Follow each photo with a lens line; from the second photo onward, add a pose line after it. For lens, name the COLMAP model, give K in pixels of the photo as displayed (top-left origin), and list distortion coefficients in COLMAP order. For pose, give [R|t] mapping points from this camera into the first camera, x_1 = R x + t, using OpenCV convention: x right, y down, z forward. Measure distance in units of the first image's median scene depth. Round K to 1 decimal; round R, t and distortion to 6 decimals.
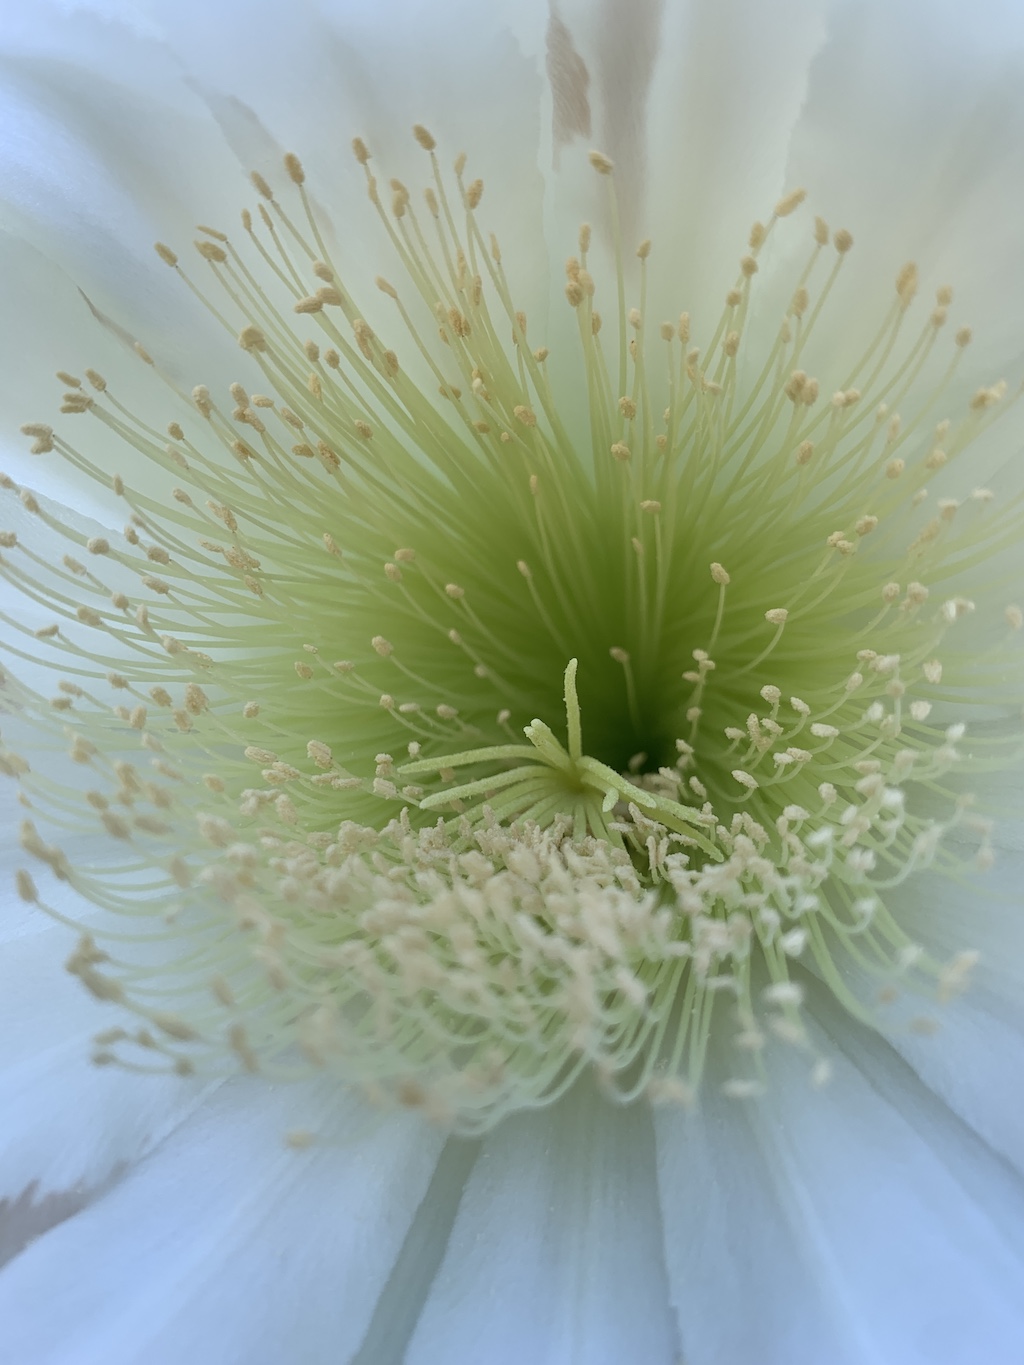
lens RADIAL K [[1033.9, 0, 512.0], [0, 1033.9, 682.5], [0, 0, 1]] dist [0.000516, -0.000355]
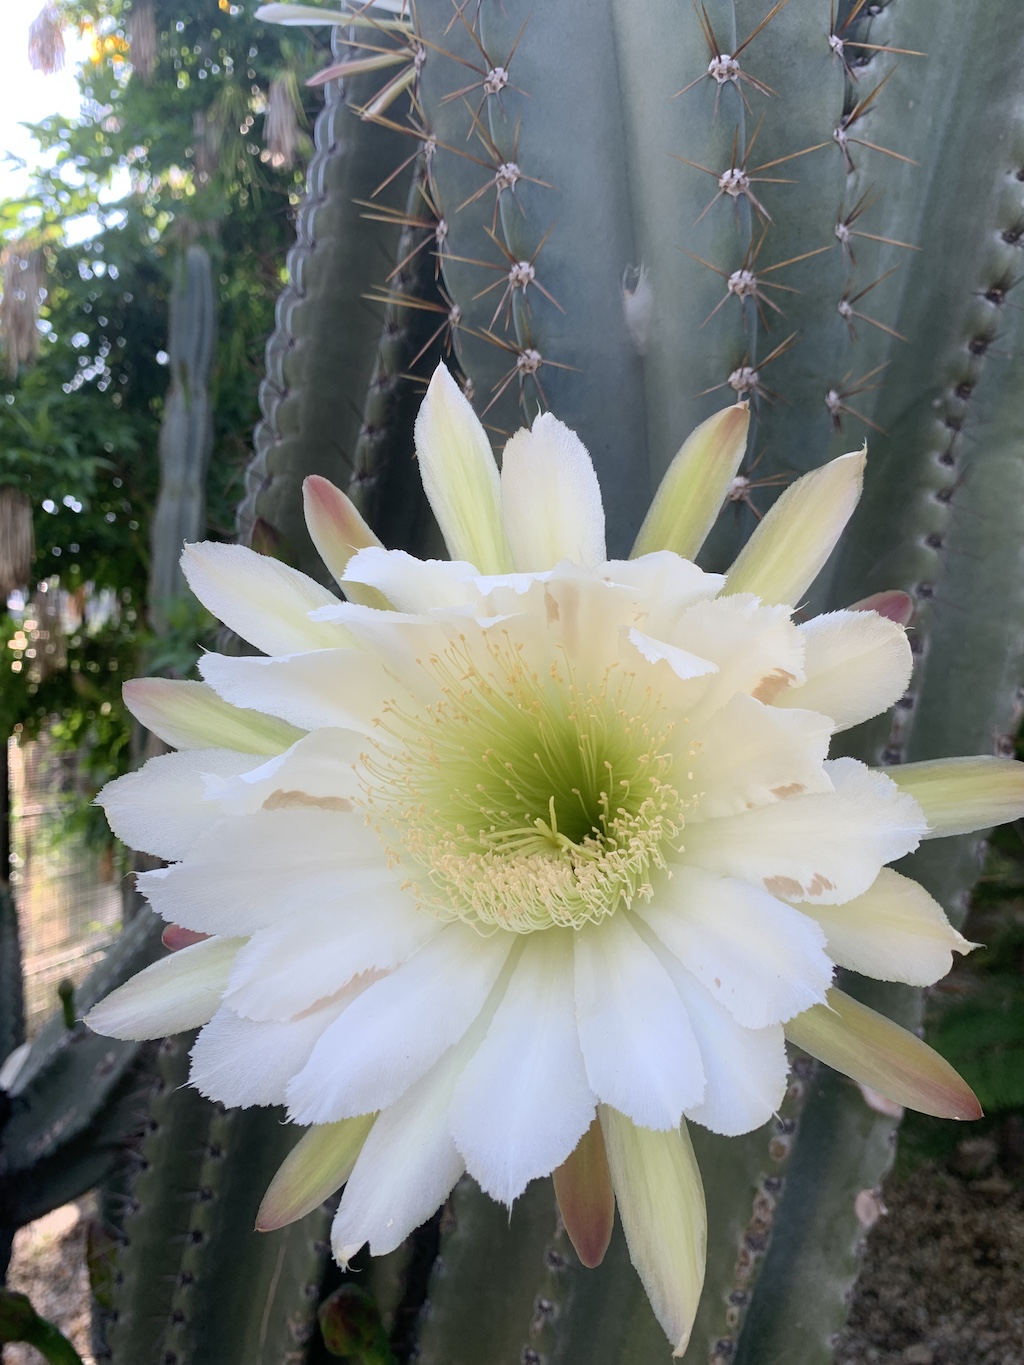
lens RADIAL K [[1026.8, 0, 512.0], [0, 1026.8, 682.5], [0, 0, 1]] dist [0.171267, -0.000037]
pose [[0.999425, 0.017194, -0.029207, 0.025420], [-0.019711, 0.995908, -0.088200, -0.080070], [0.027571, 0.088725, 0.995675, -1.749259]]
